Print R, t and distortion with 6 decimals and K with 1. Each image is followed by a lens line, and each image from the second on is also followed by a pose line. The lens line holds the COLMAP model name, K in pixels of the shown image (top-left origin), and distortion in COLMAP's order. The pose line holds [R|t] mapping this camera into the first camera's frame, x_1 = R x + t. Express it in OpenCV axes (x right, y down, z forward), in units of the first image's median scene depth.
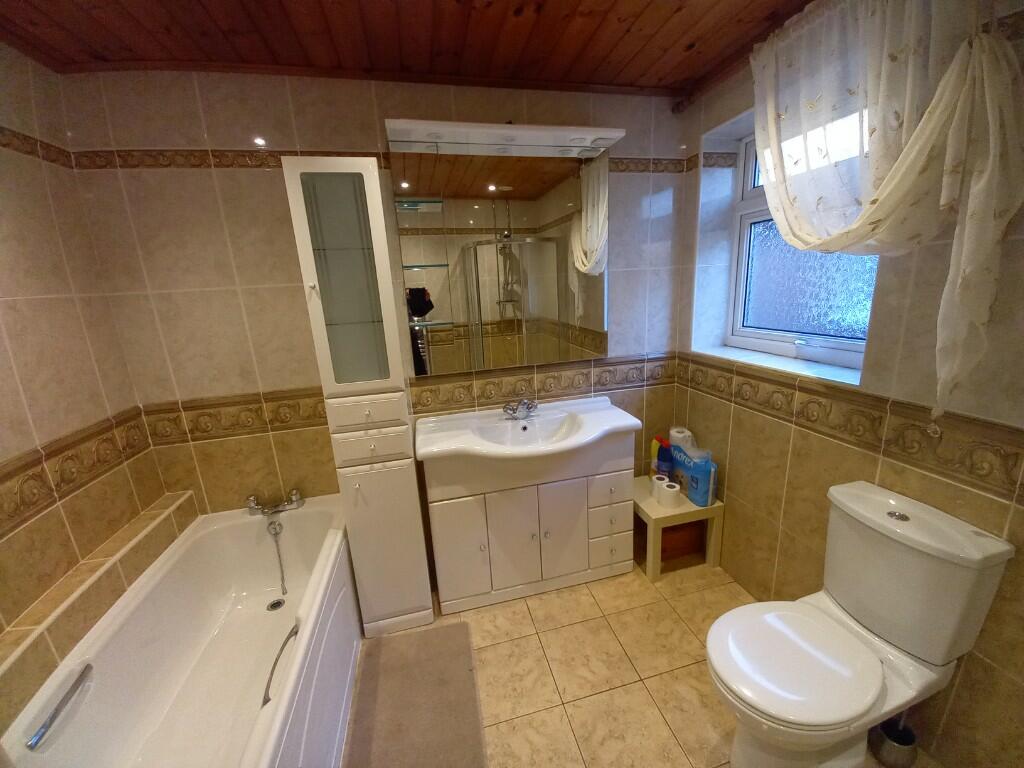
lens RADIAL K [[402.2, 0, 516.5], [0, 402.2, 386.6], [0, 0, 1]] dist [0.015408, -0.015324]
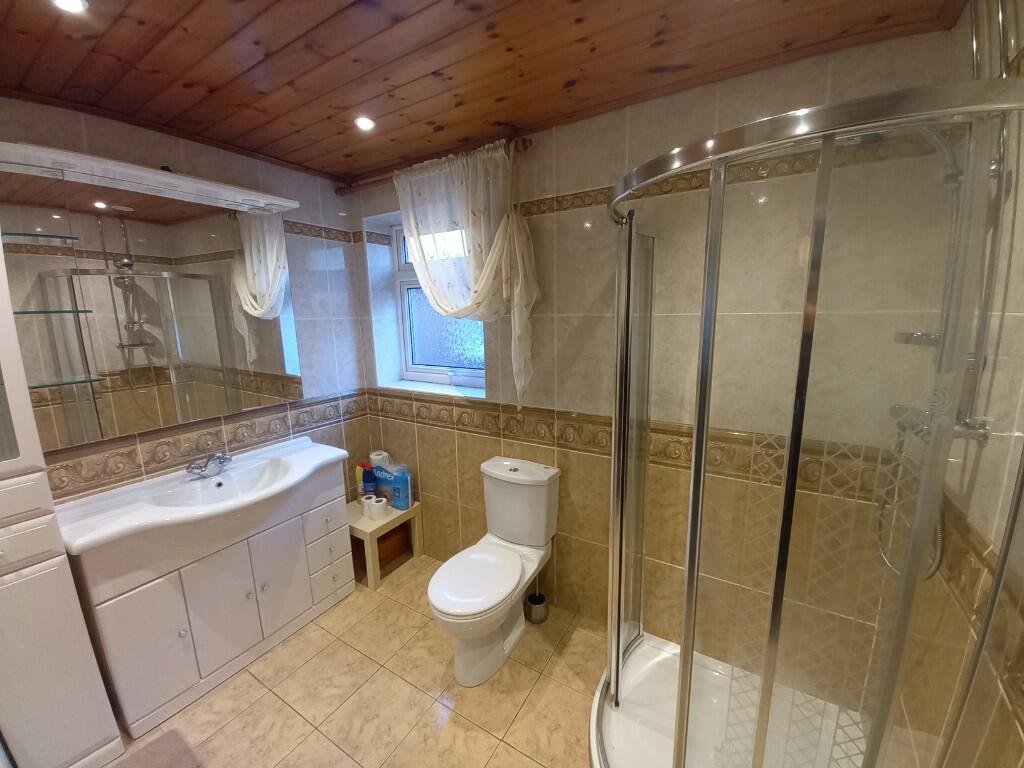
lens RADIAL K [[402.2, 0, 516.5], [0, 402.2, 386.6], [0, 0, 1]] dist [0.015408, -0.015324]
pose [[0.712063, -0.089923, 0.696333, -0.124523], [0.151987, 0.987991, -0.027833, 0.010272], [-0.685468, 0.125652, 0.717179, -0.169766]]
